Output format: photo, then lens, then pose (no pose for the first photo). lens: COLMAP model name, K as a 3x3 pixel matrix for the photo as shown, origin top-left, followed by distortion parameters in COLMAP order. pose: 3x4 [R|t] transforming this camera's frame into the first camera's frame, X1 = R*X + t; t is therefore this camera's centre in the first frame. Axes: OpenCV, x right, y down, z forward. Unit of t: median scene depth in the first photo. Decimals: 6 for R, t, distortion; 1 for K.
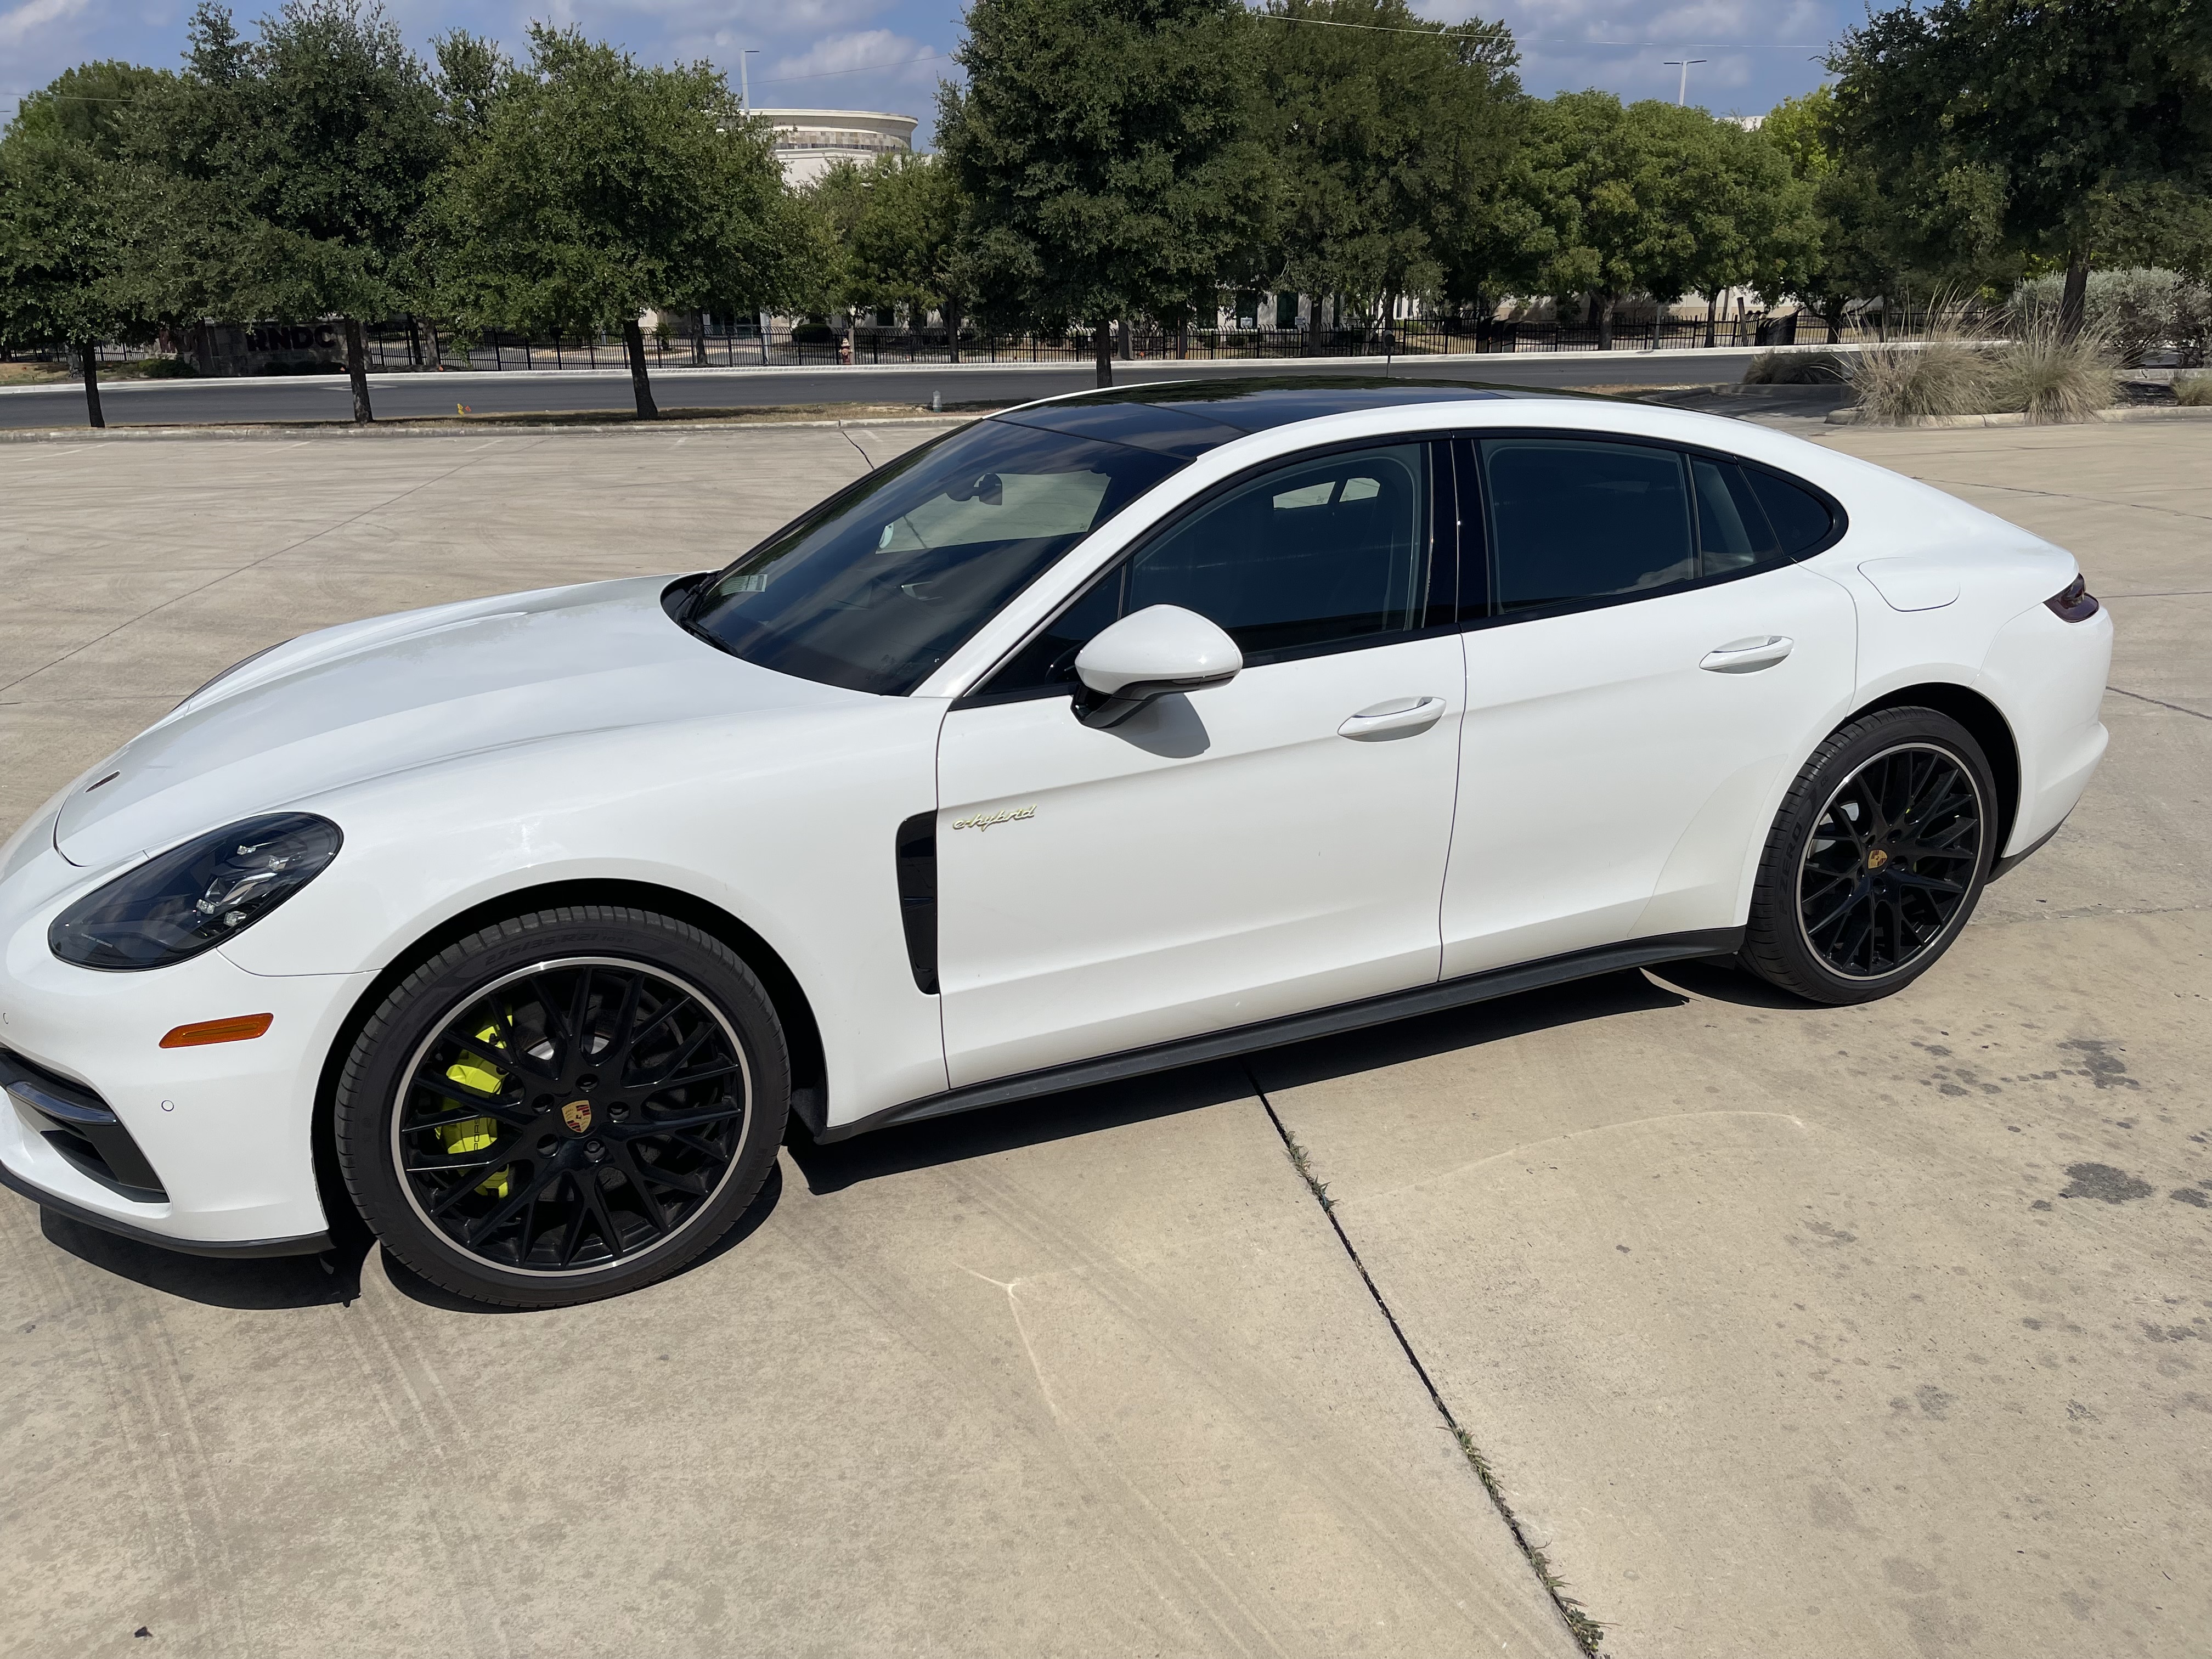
lens RADIAL K [[1687.9, 0, 1094.1], [0, 1687.9, 829.3], [0, 0, 1]] dist [0.056828, -0.033059]
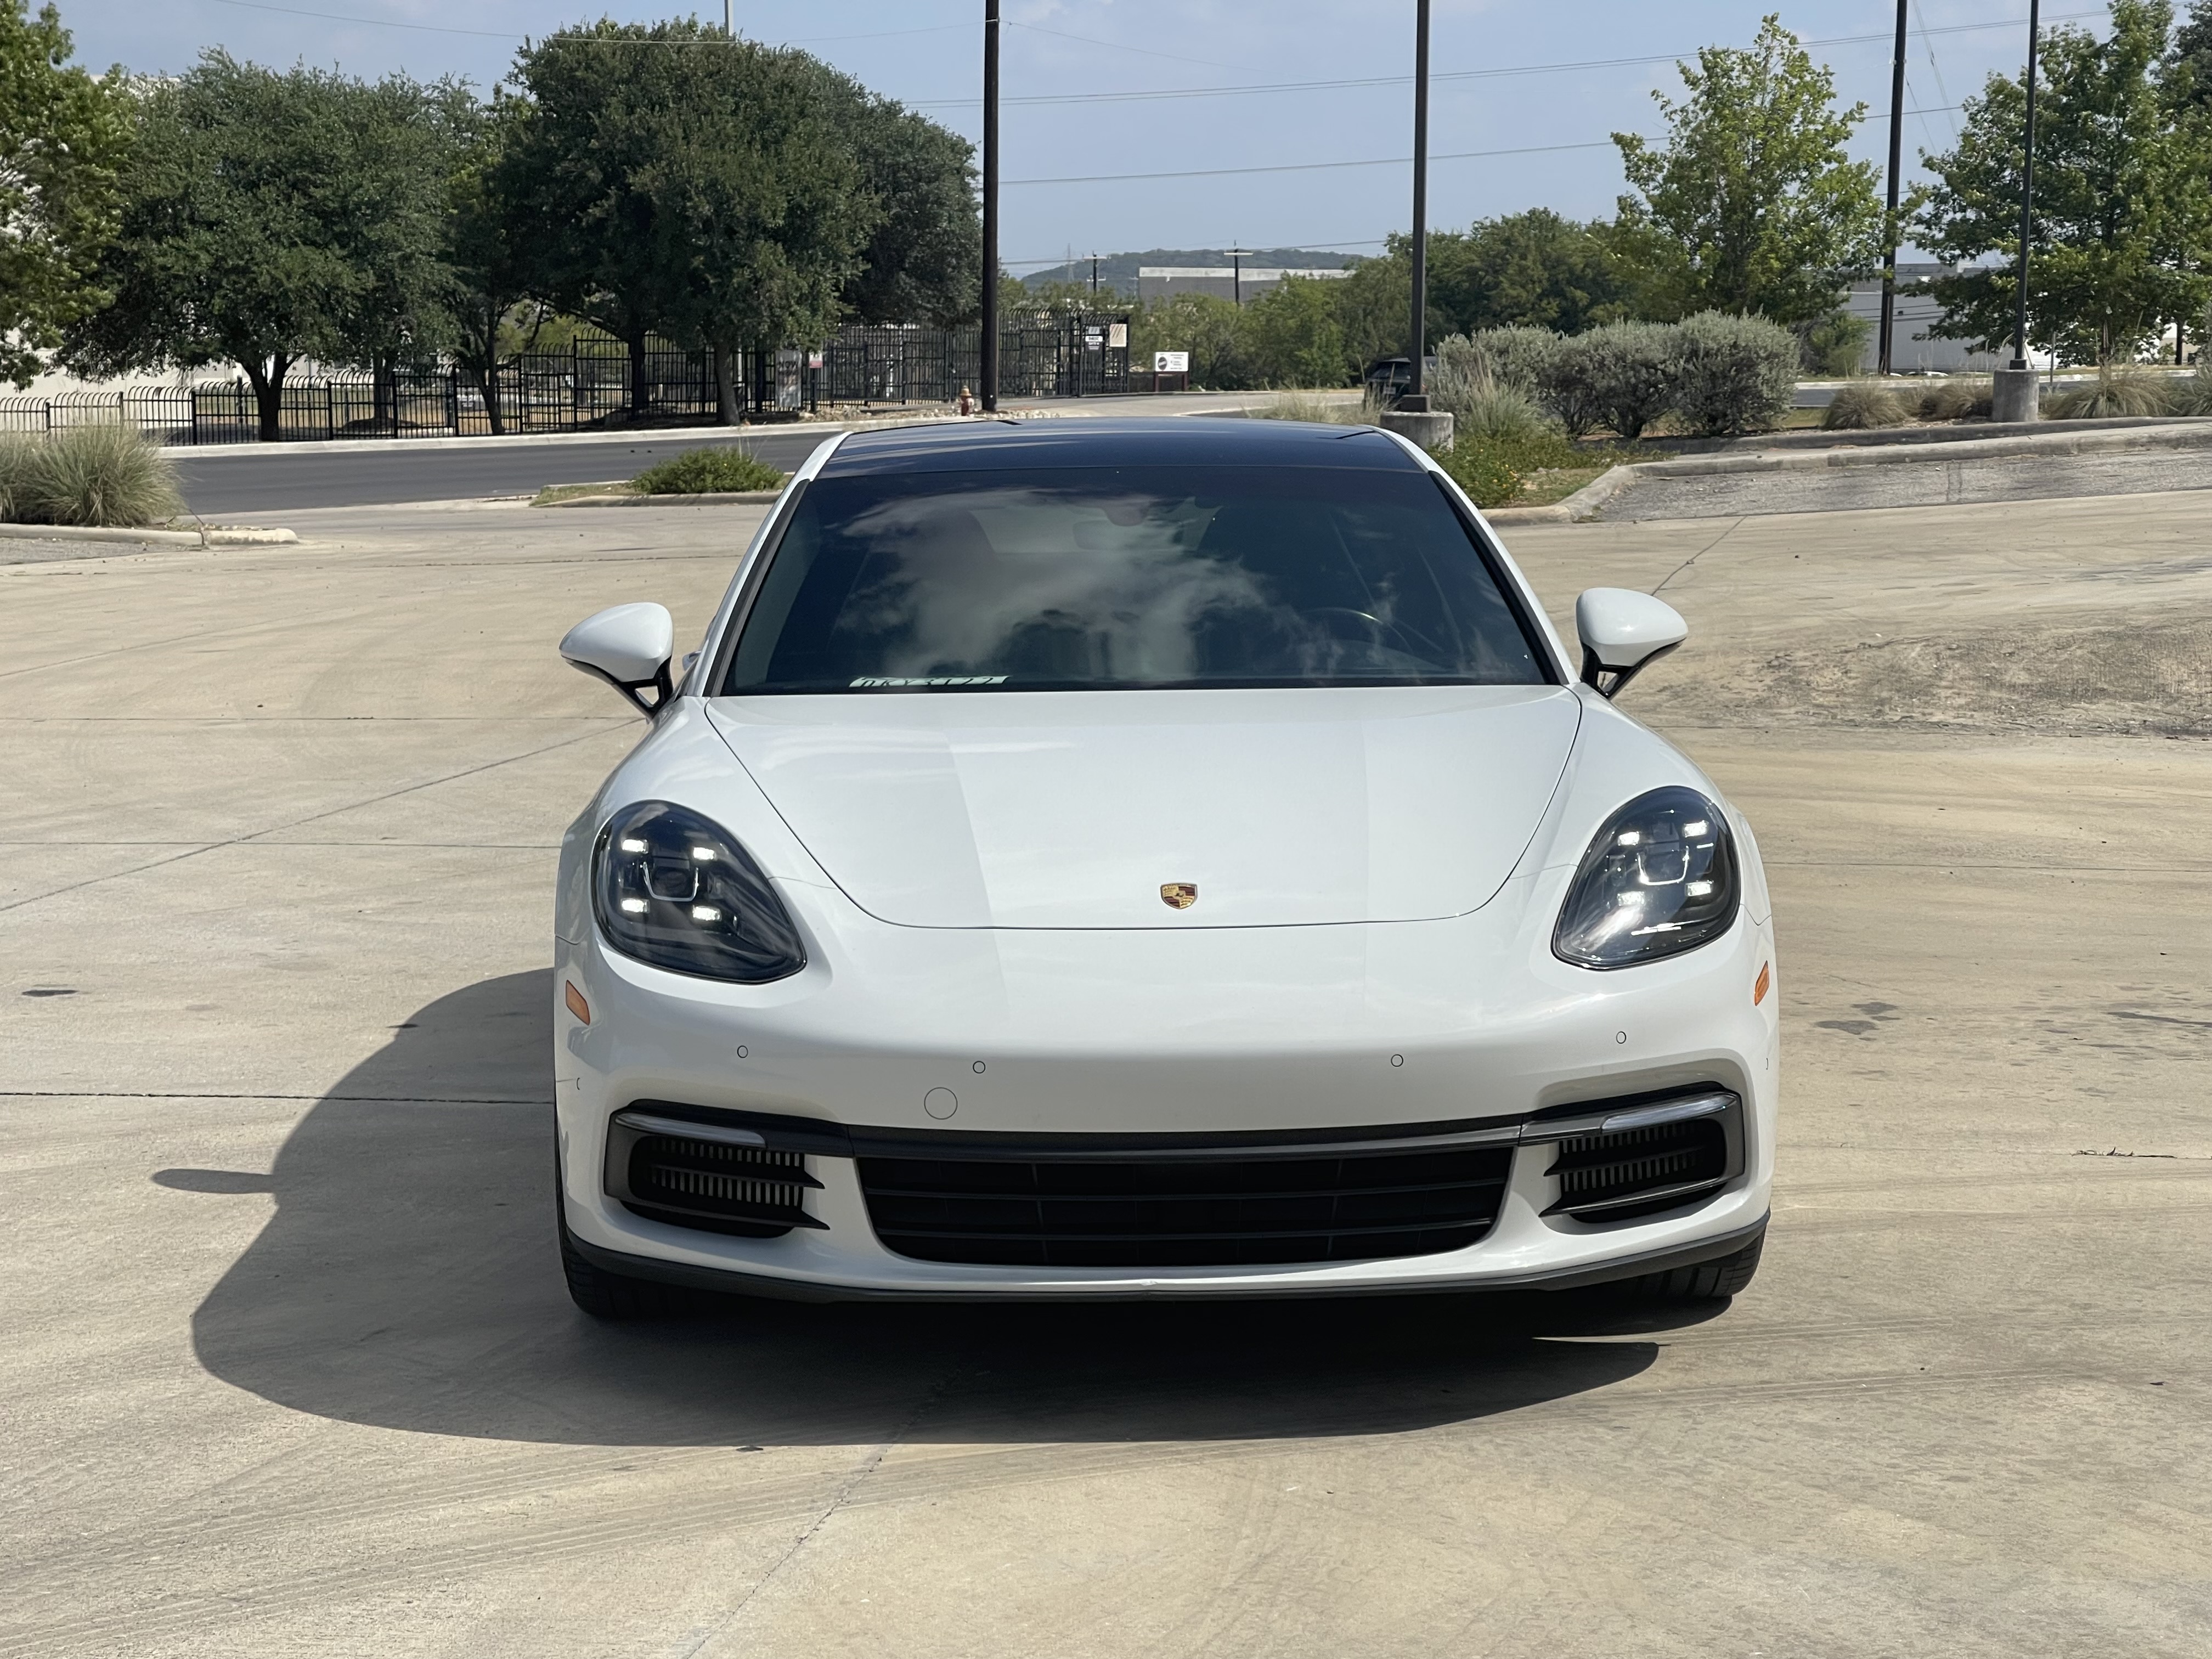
lens RADIAL K [[4148.5, 0, 1104.9], [0, 4148.5, 829.4], [0, 0, 1]] dist [0.083642, 0.000000]
pose [[0.370553, -0.100061, 0.923406, -2.772034], [0.294457, 0.955553, -0.014617, -0.042251], [-0.880901, 0.277319, 0.383547, 0.366464]]
